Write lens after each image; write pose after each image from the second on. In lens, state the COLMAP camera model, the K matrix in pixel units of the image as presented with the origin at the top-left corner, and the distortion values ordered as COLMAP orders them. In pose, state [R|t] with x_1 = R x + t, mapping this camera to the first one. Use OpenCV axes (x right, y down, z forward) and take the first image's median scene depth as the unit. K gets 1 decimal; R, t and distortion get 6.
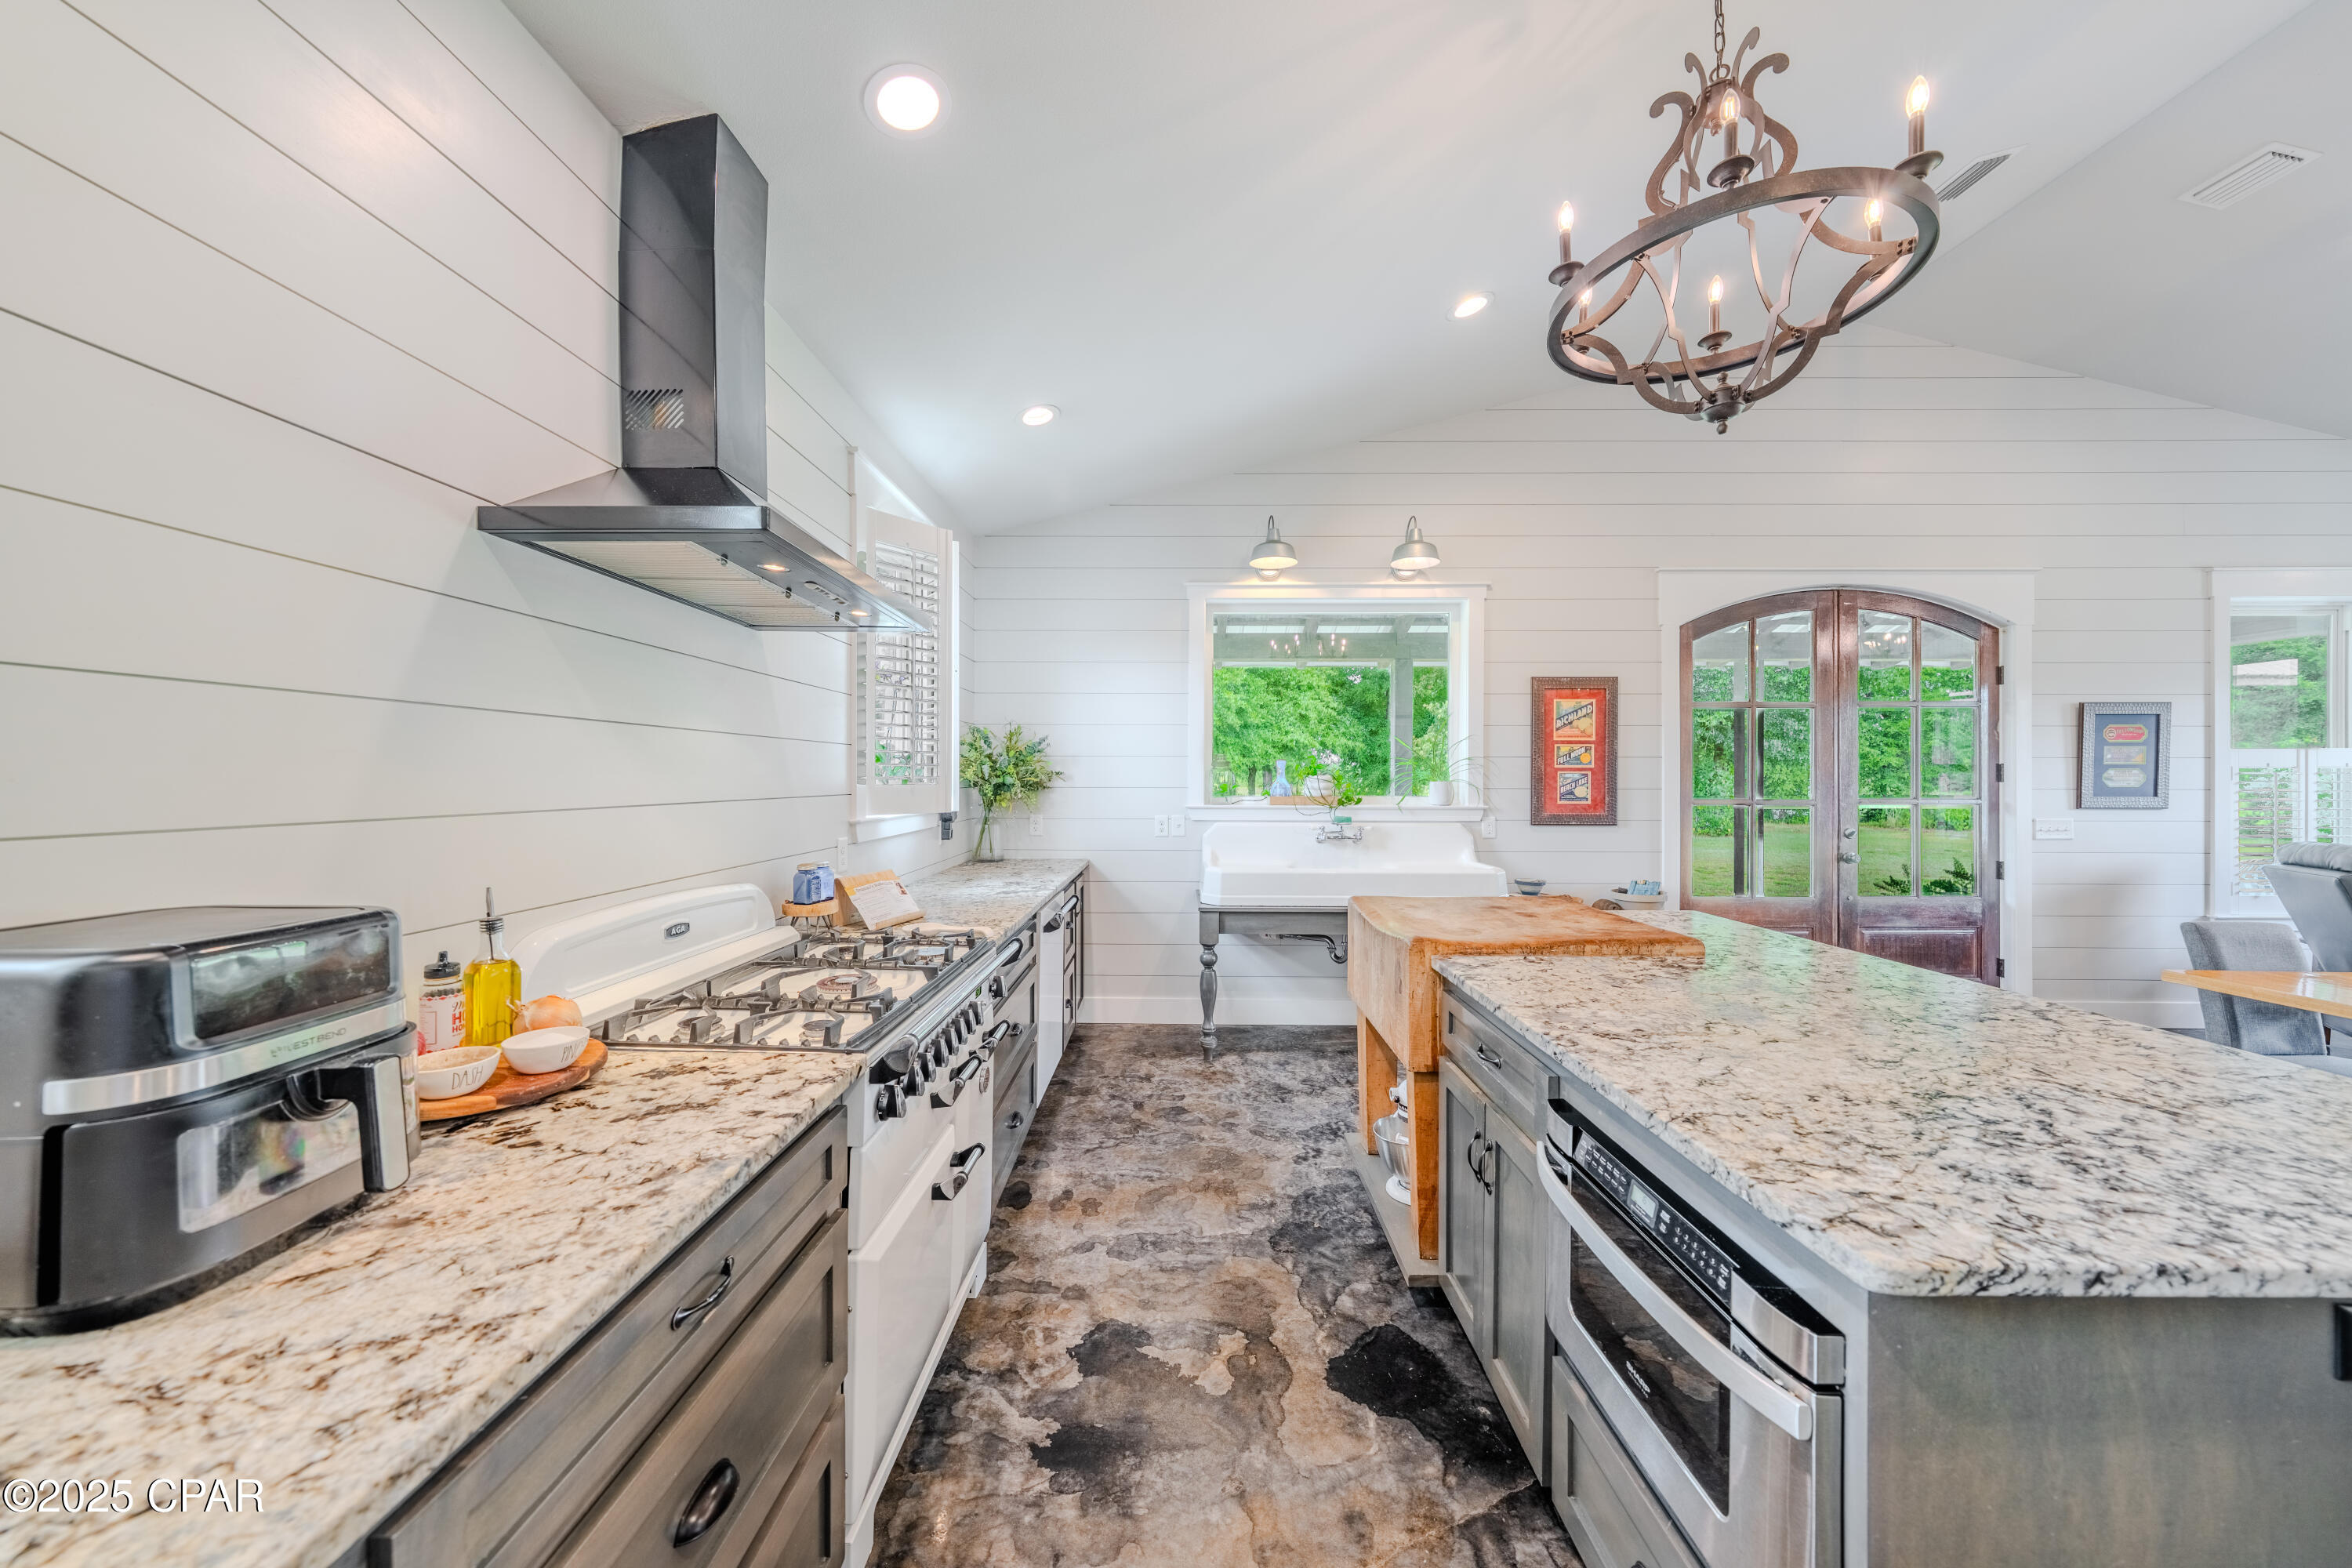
lens RADIAL K [[800.8, 0, 1171.4], [0, 800.8, 778.2], [0, 0, 1]] dist [-0.001841, -0.000160]
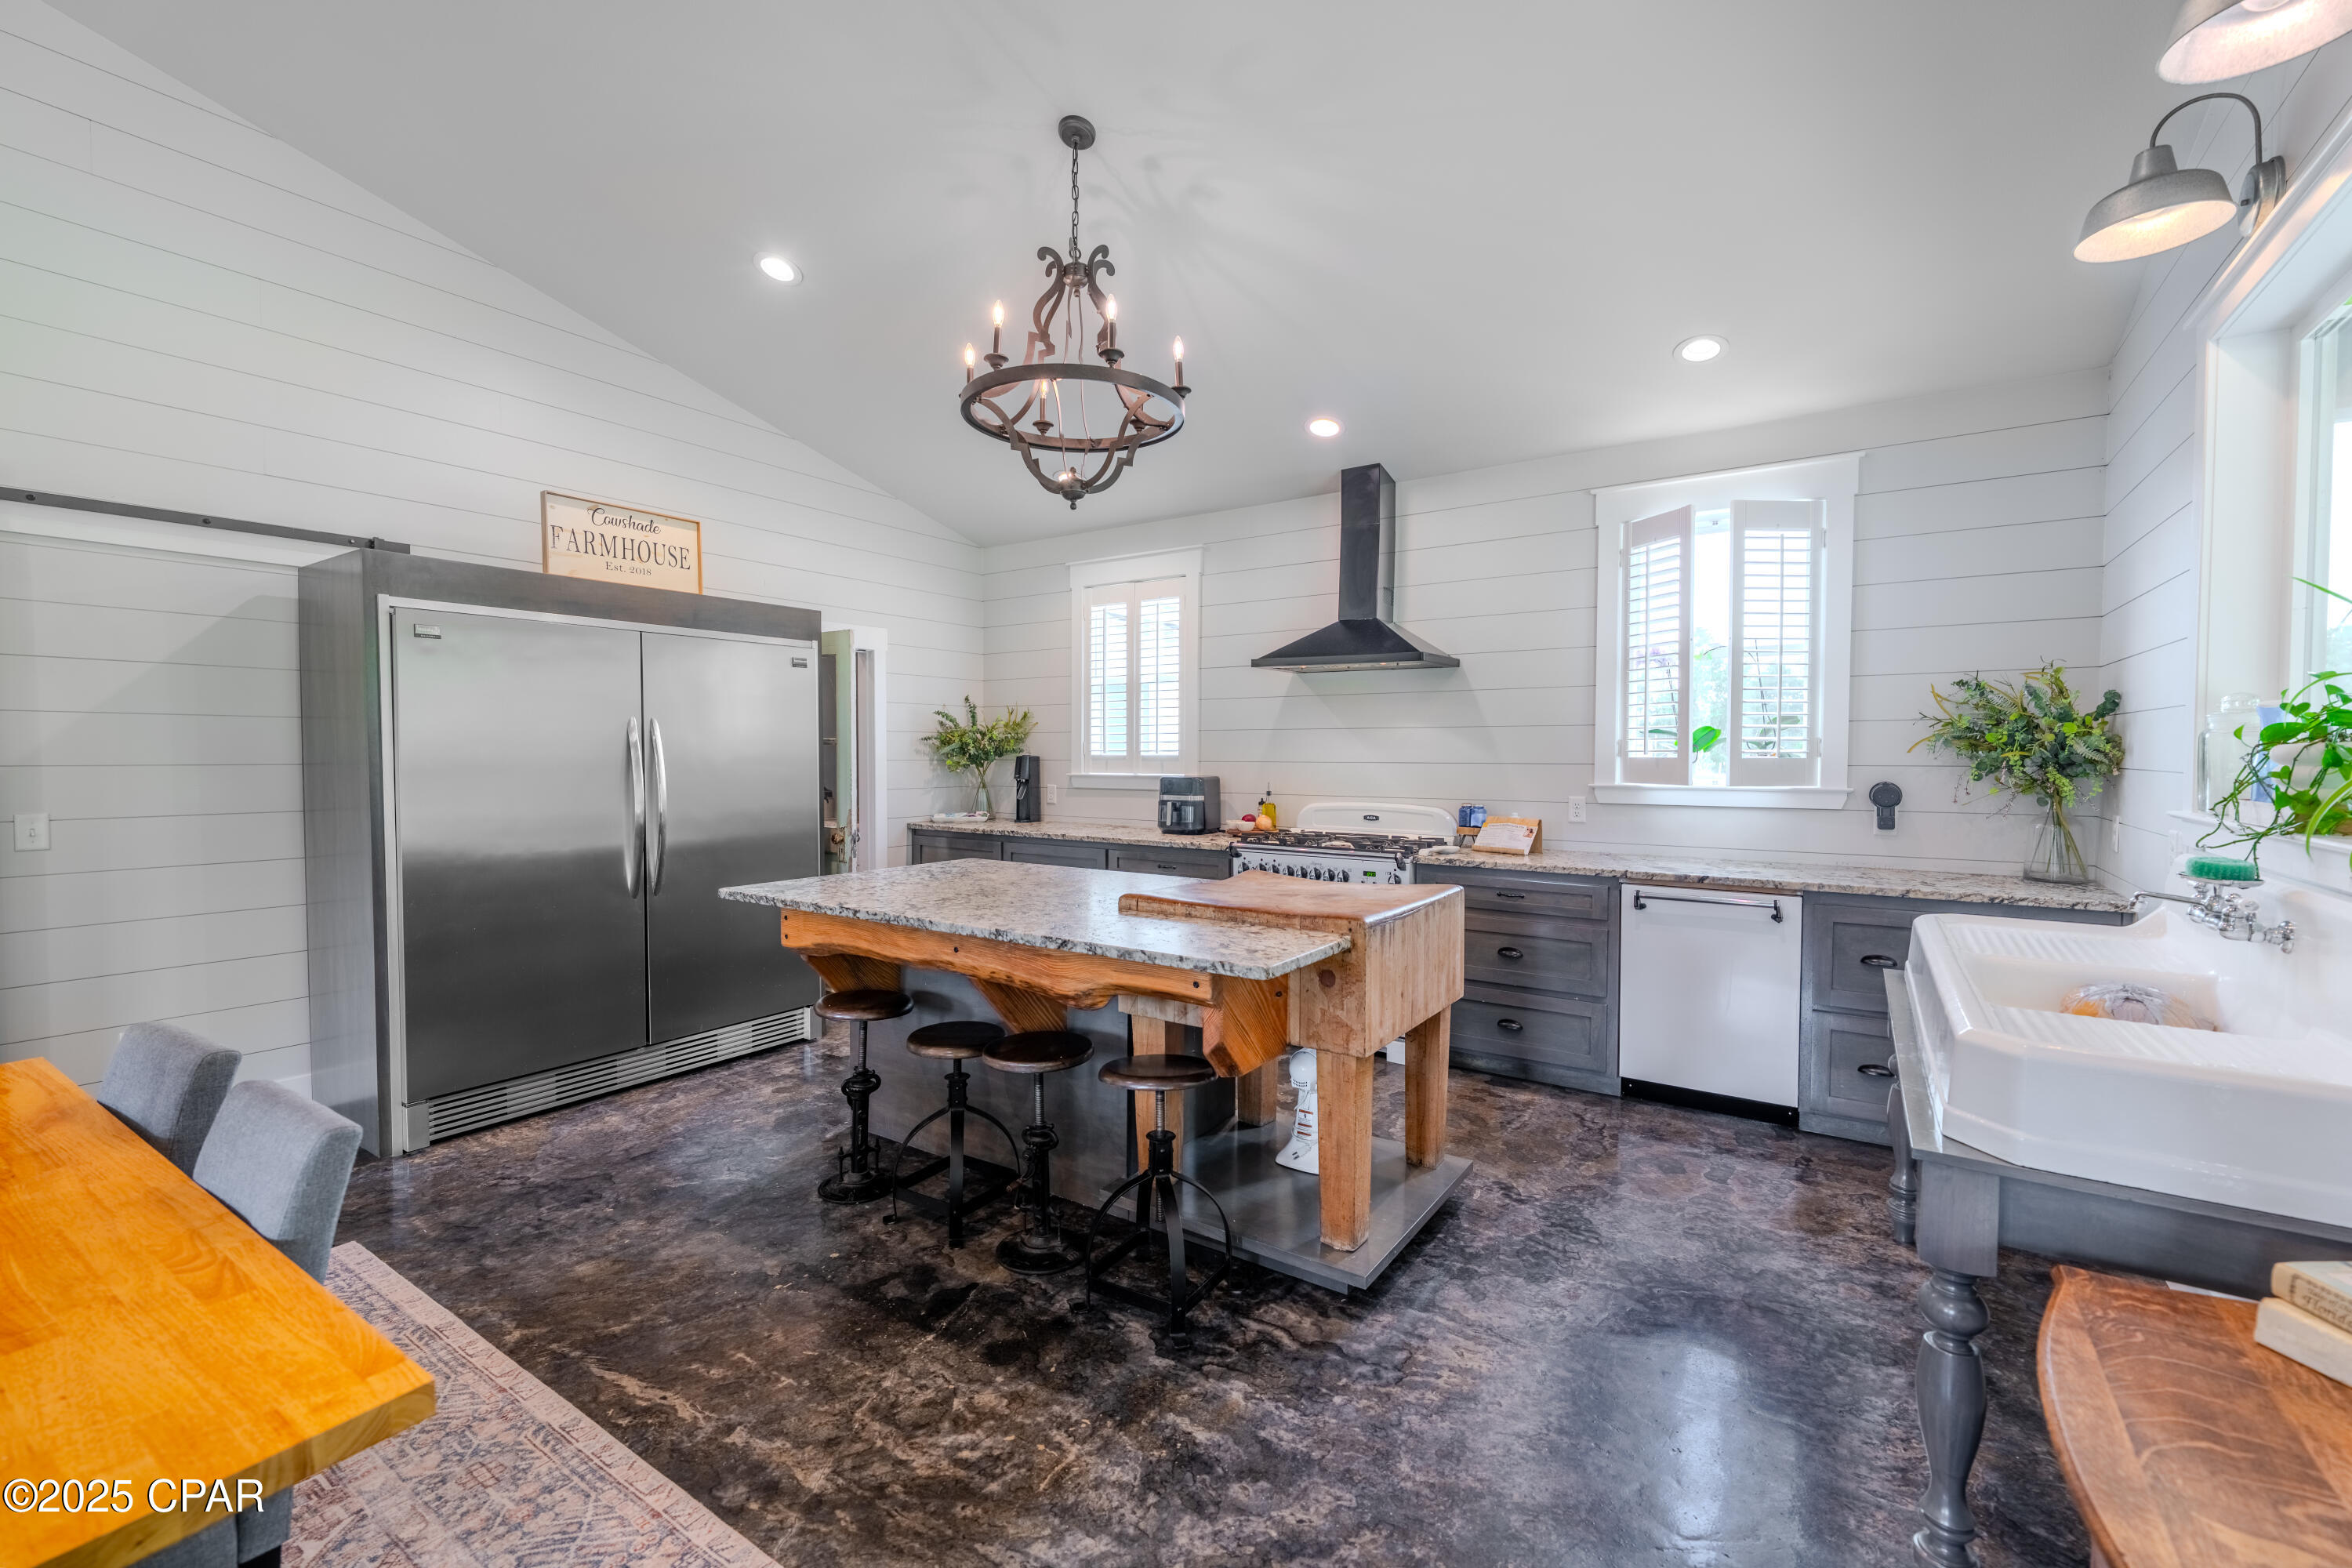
lens RADIAL K [[987.1, 0, 1176.0], [0, 987.1, 784.0], [0, 0, 1]] dist [-0.000559, -0.000047]
pose [[-0.554196, 0.025007, -0.832010, 1.493113], [-0.003589, 0.999468, 0.032431, 0.002654], [0.832378, 0.020959, -0.553812, 1.541851]]
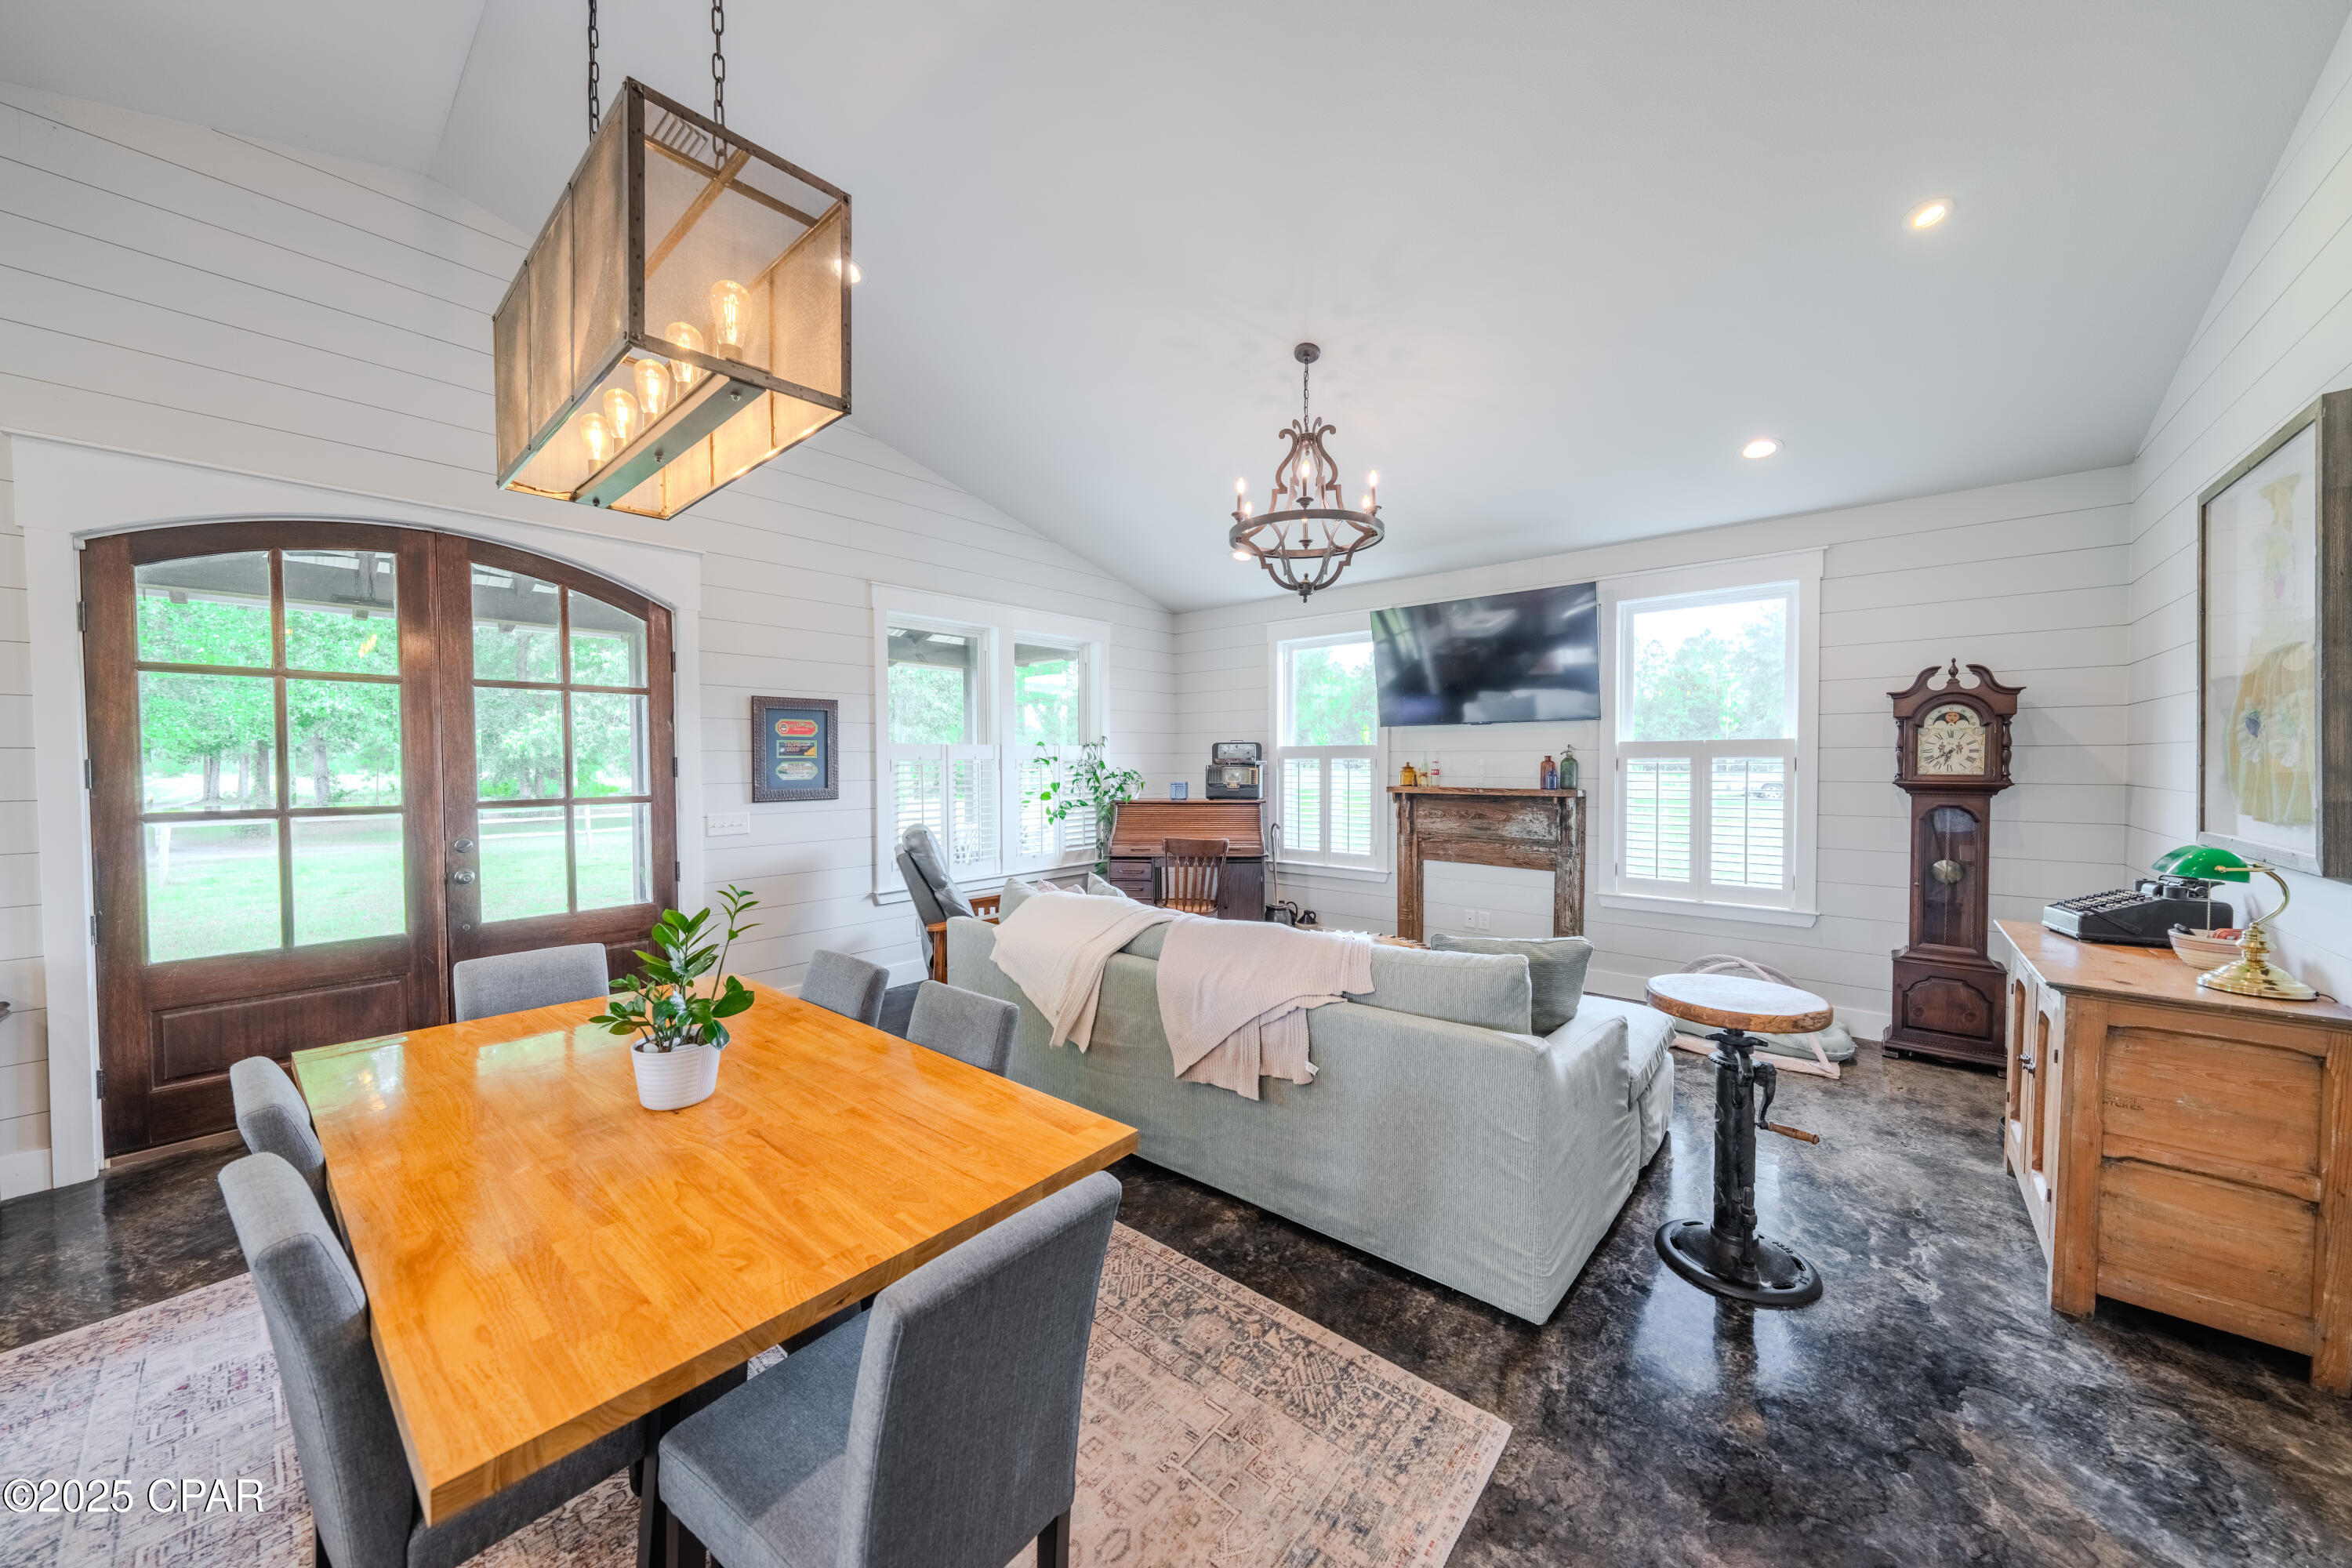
lens RADIAL K [[806.1, 0, 1175.2], [0, 806.1, 780.4], [0, 0, 1]] dist [-0.000758, -0.000006]
pose [[0.642490, -0.023192, 0.765943, 1.289202], [0.004257, 0.999634, 0.026698, -0.025998], [-0.766282, -0.013893, 0.642354, -0.092622]]
